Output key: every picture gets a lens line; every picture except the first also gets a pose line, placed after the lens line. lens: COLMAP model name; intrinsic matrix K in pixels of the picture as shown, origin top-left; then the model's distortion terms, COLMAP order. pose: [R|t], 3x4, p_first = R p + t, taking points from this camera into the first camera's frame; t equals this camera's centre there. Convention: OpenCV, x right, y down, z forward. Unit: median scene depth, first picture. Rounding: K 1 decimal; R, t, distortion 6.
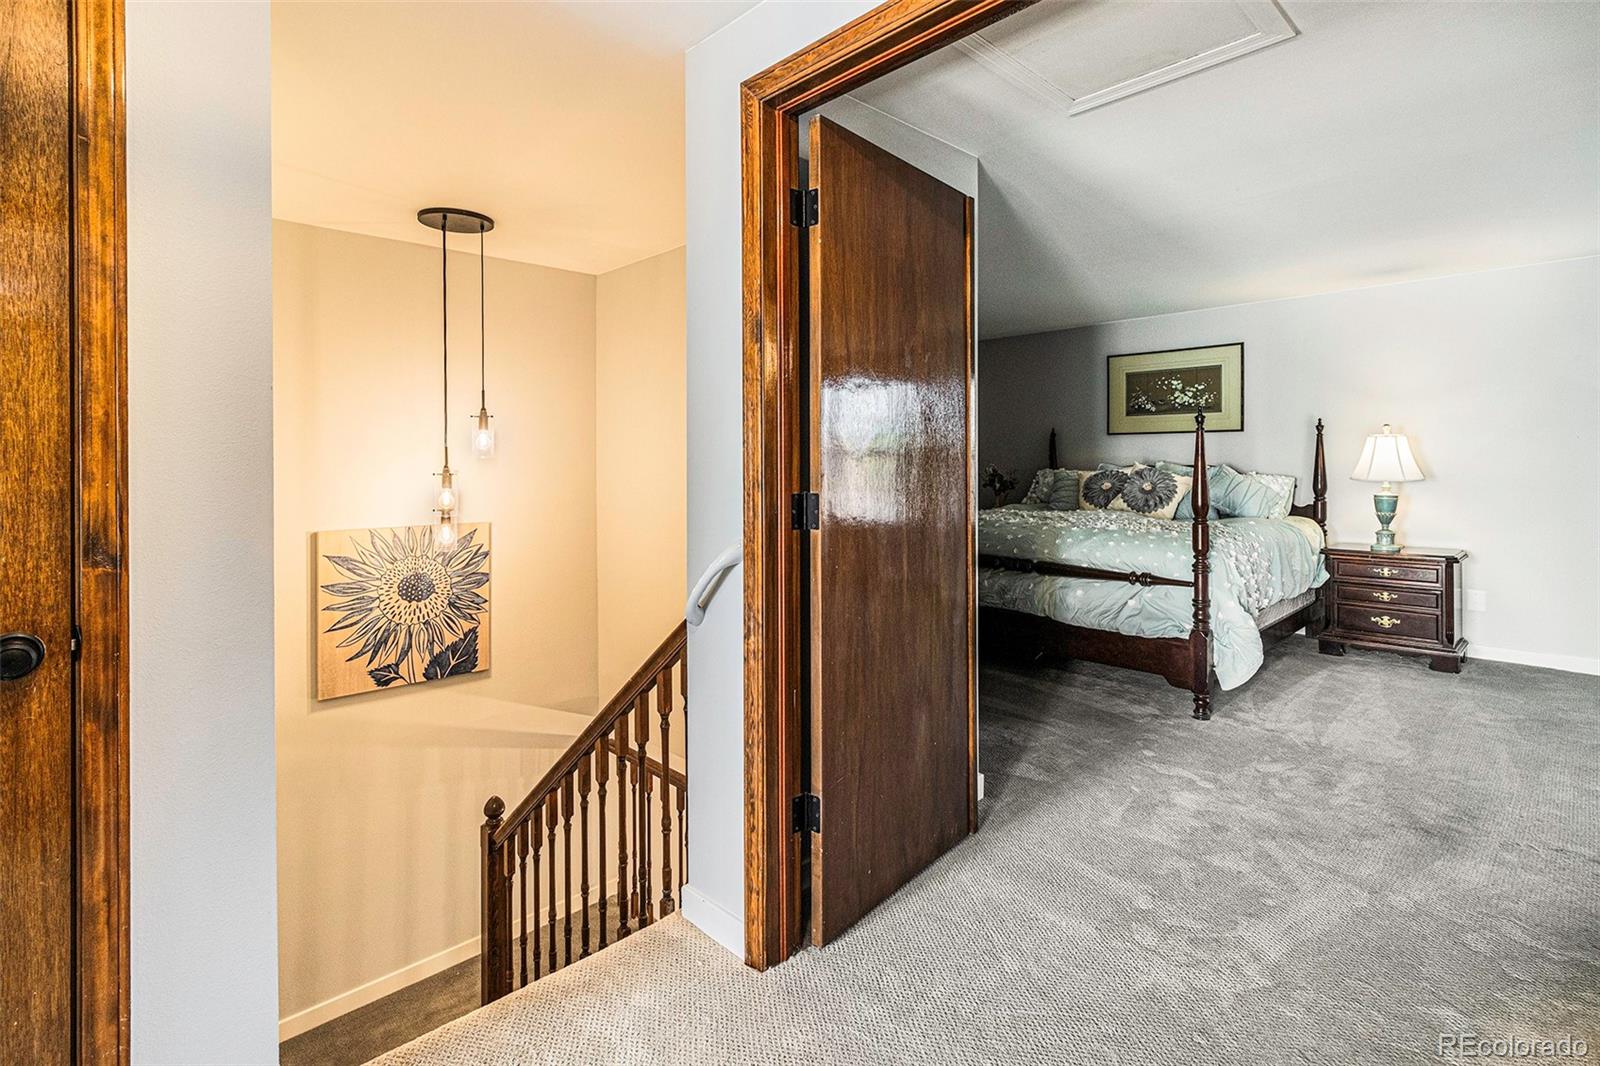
lens RADIAL K [[754.1, 0, 799.5], [0, 754.1, 431.9], [0, 0, 1]] dist [-0.000677, -0.000208]
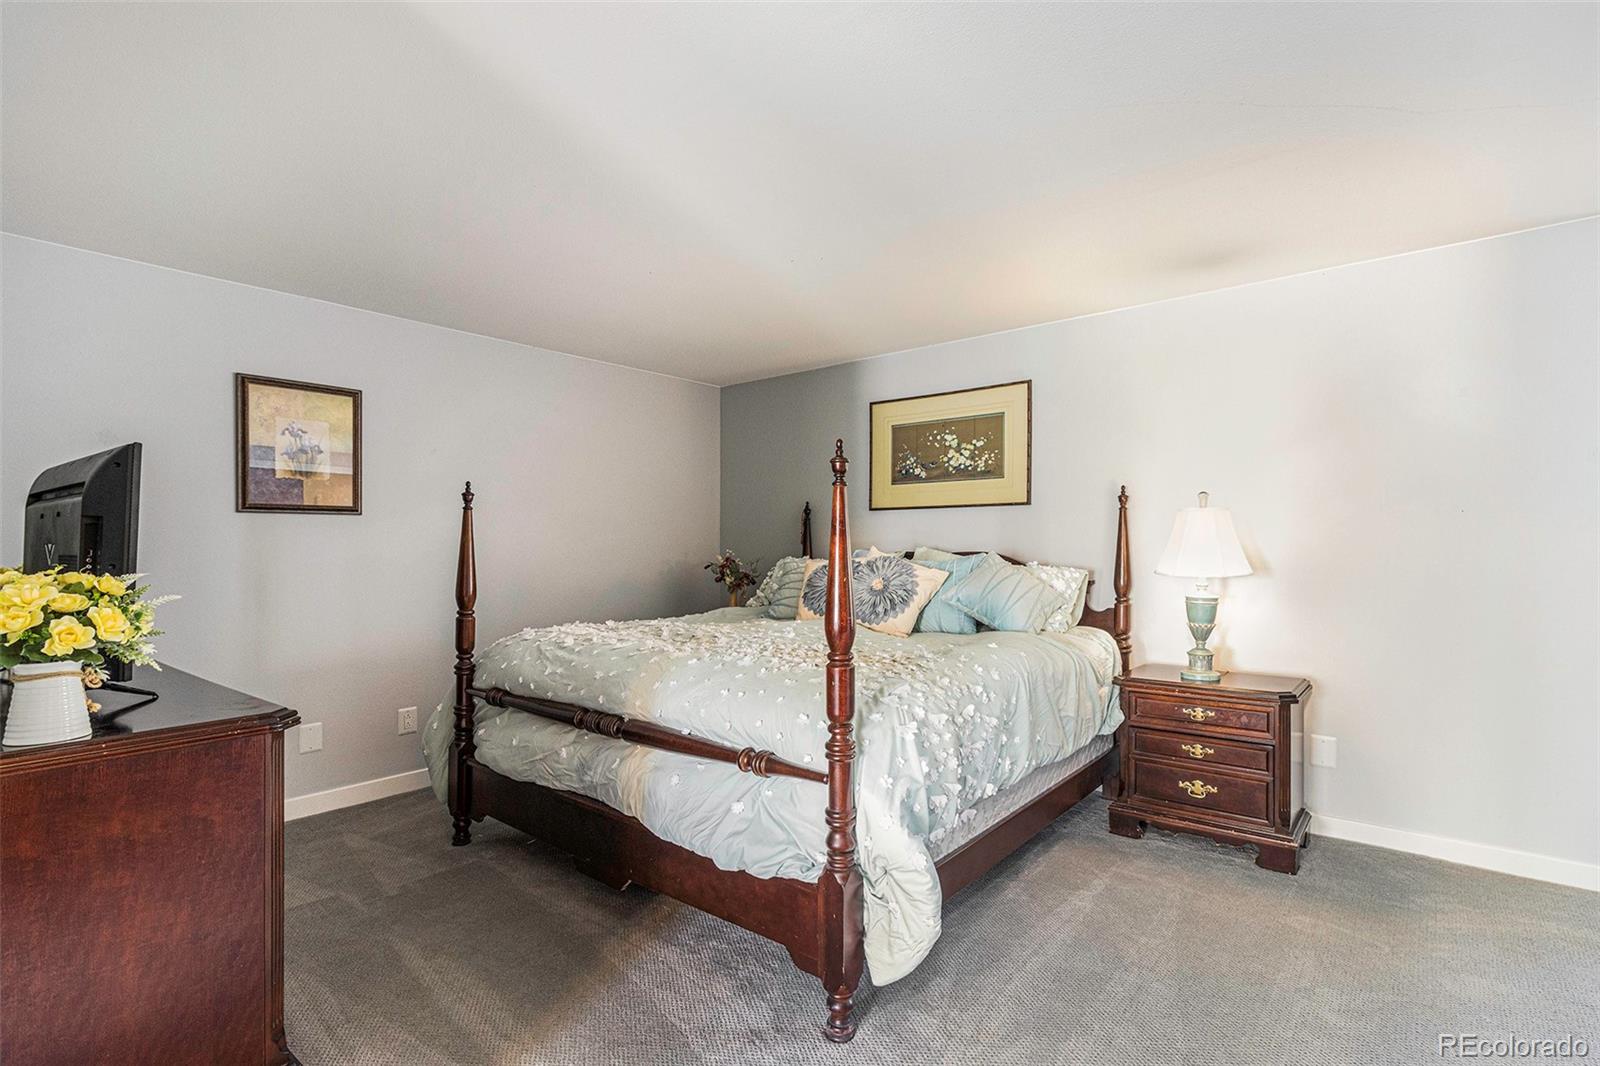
lens RADIAL K [[760.8, 0, 806.0], [0, 760.8, 516.4], [0, 0, 1]] dist [-0.000259, -0.000170]
pose [[0.991769, 0.008019, 0.127787, 0.338906], [-0.007755, 0.999967, -0.002562, 0.016308], [-0.127804, 0.001550, 0.991798, 0.369985]]
